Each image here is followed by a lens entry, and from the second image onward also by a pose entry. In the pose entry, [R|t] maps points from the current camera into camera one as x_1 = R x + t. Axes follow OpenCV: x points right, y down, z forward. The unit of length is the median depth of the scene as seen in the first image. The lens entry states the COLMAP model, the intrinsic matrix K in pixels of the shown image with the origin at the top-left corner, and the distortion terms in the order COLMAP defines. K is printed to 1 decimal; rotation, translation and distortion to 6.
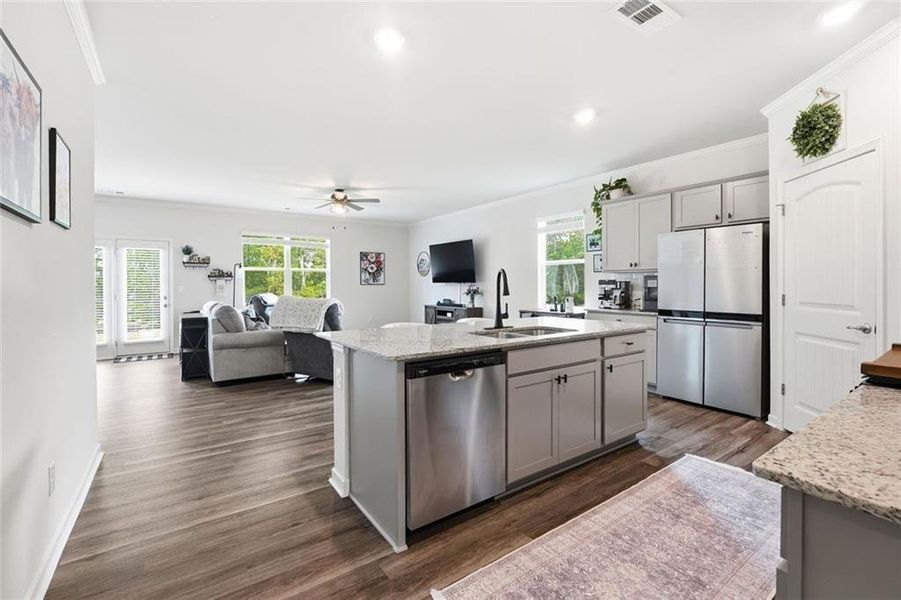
lens RADIAL K [[399.3, 0, 450.3], [0, 399.3, 284.9], [0, 0, 1]] dist [-0.018657, 0.004757]
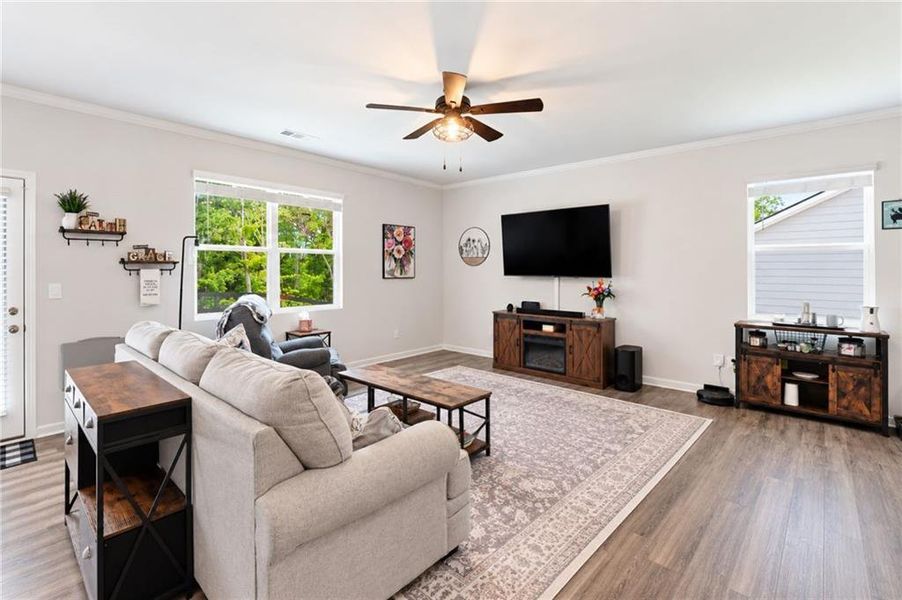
lens RADIAL K [[399.7, 0, 428.1], [0, 399.7, 264.3], [0, 0, 1]] dist [-0.018657, 0.004757]
pose [[0.979142, 0.013135, 0.202753, -0.350840], [-0.008881, 0.999721, -0.021874, -0.011099], [-0.202984, 0.019617, 0.978986, 0.469749]]
